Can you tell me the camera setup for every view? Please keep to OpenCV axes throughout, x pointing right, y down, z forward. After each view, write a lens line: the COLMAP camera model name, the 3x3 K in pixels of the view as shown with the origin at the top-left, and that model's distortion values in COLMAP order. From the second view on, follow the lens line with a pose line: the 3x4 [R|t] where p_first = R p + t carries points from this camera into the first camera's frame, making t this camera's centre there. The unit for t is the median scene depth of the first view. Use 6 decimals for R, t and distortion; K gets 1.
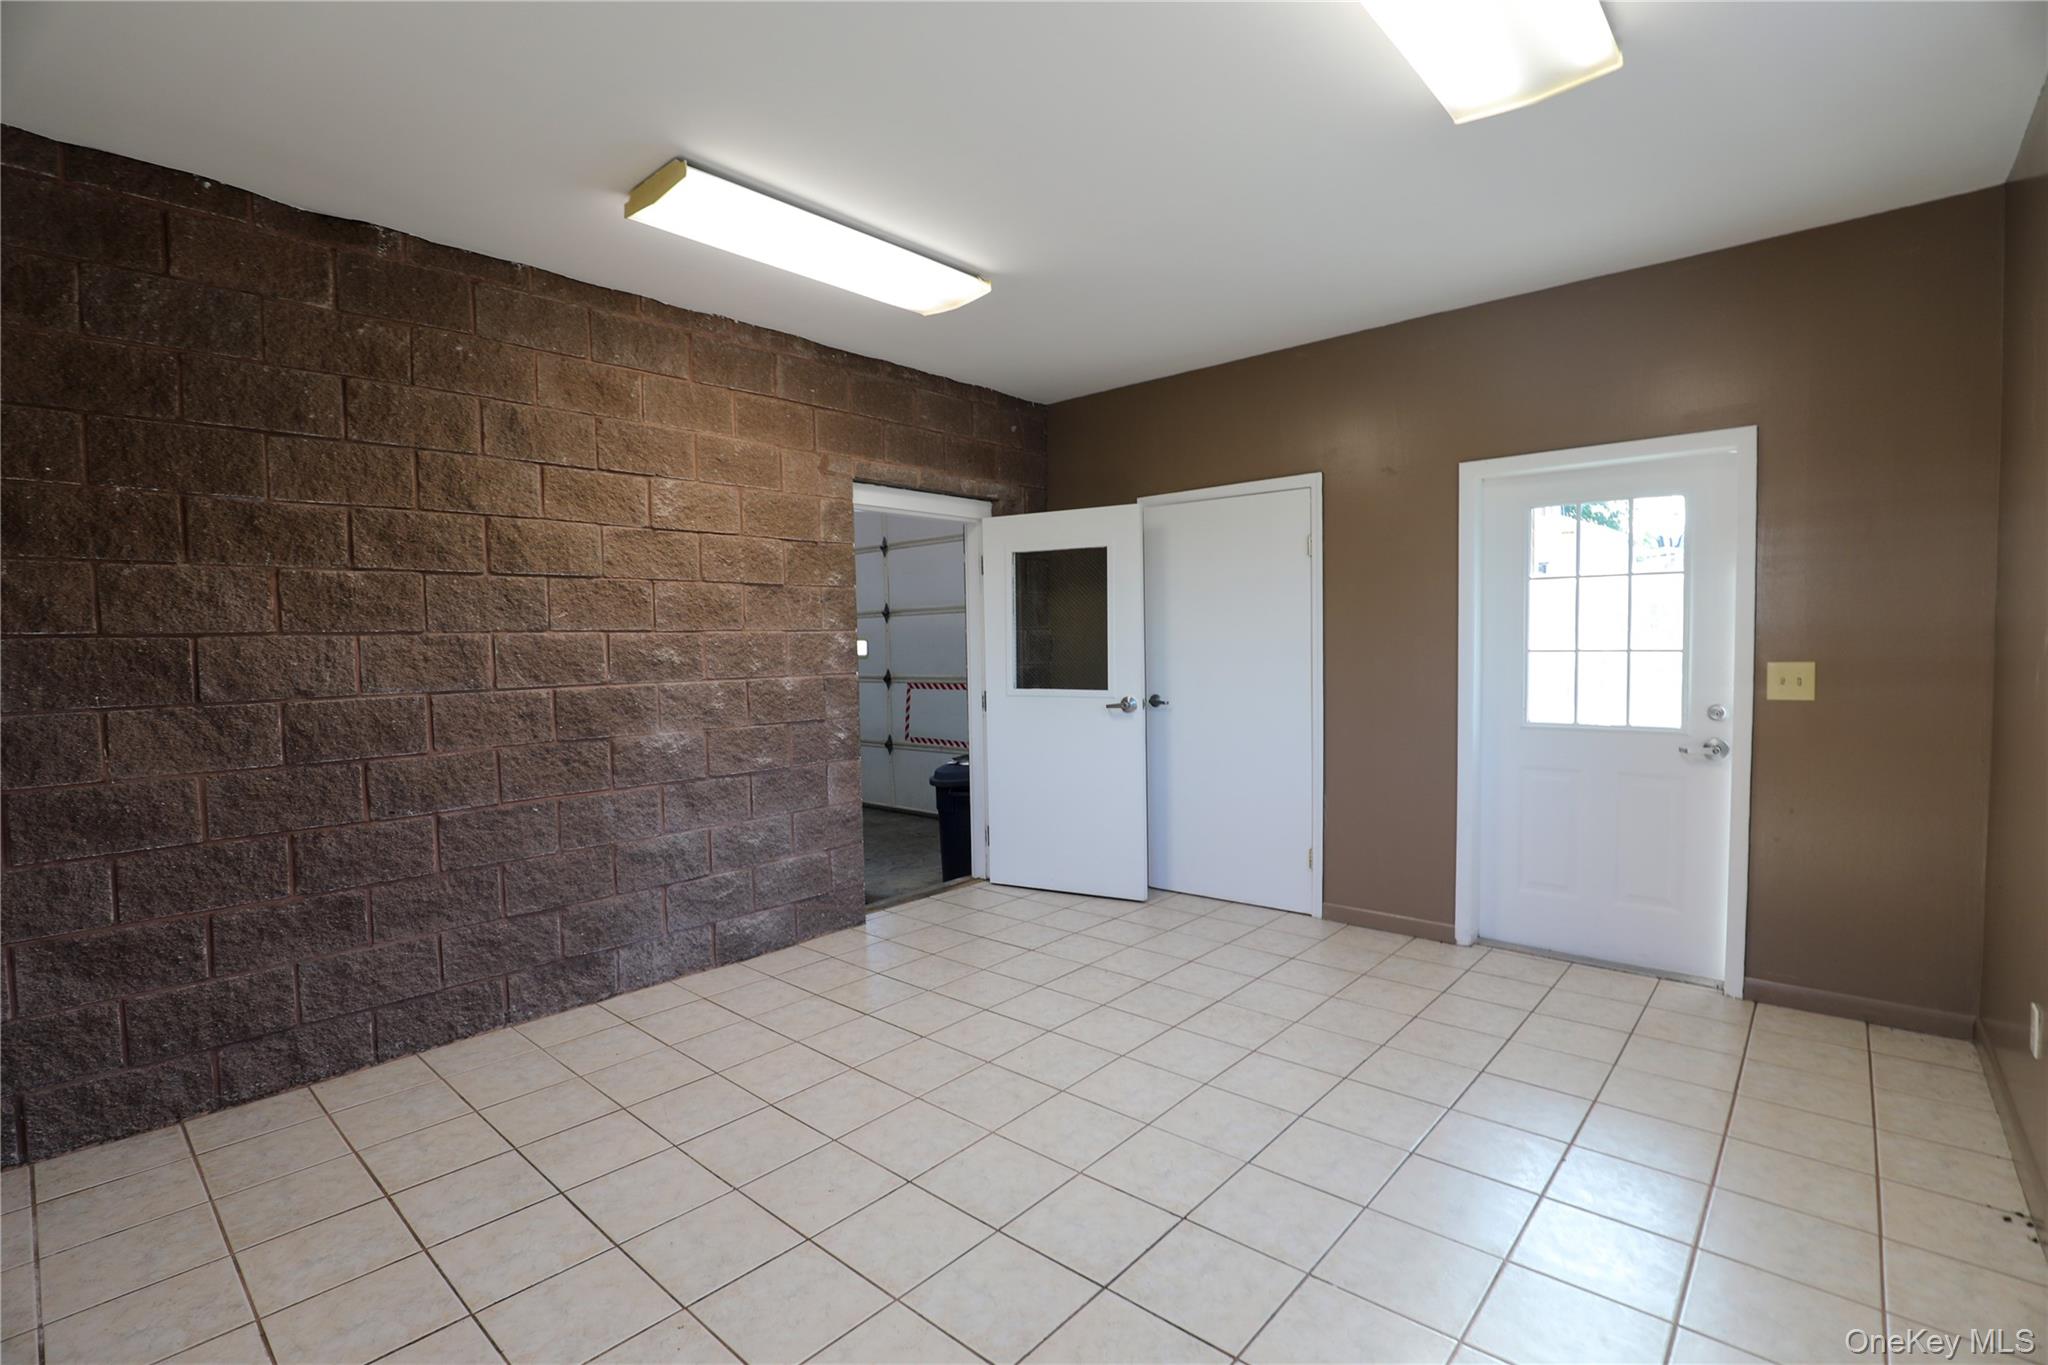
lens RADIAL K [[939.8, 0, 1011.4], [0, 939.8, 683.6], [0, 0, 1]] dist [-0.032794, -0.000019]
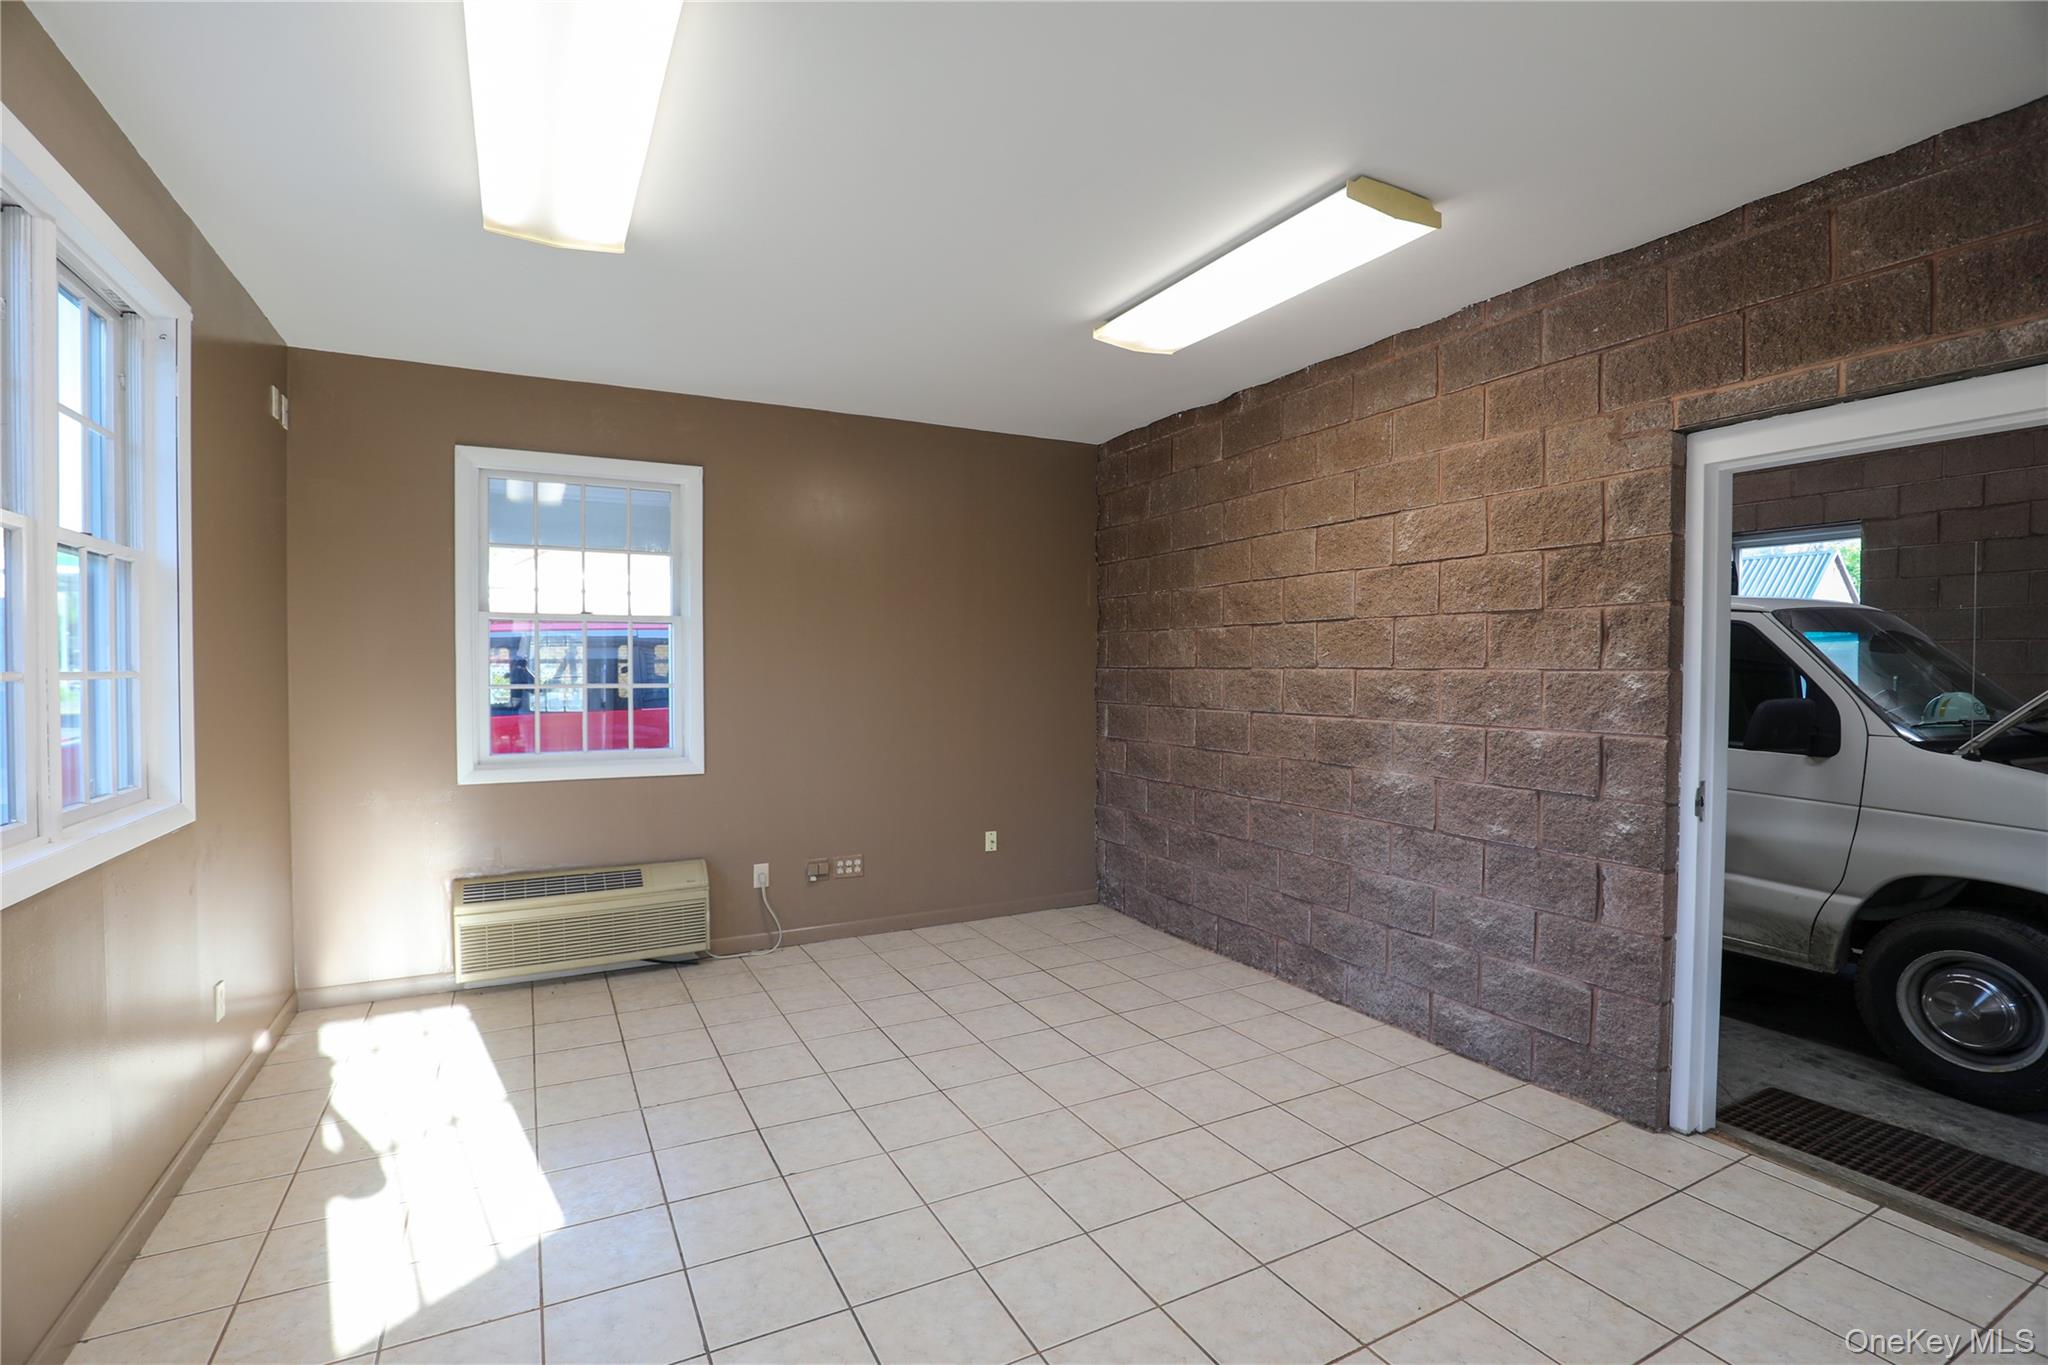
lens RADIAL K [[939.8, 0, 1011.4], [0, 939.8, 683.6], [0, 0, 1]] dist [-0.032794, -0.000019]
pose [[-0.348237, 0.034670, -0.936765, 0.690018], [-0.037111, 0.998023, 0.050733, -0.075694], [0.936671, 0.052431, -0.346262, 0.966017]]
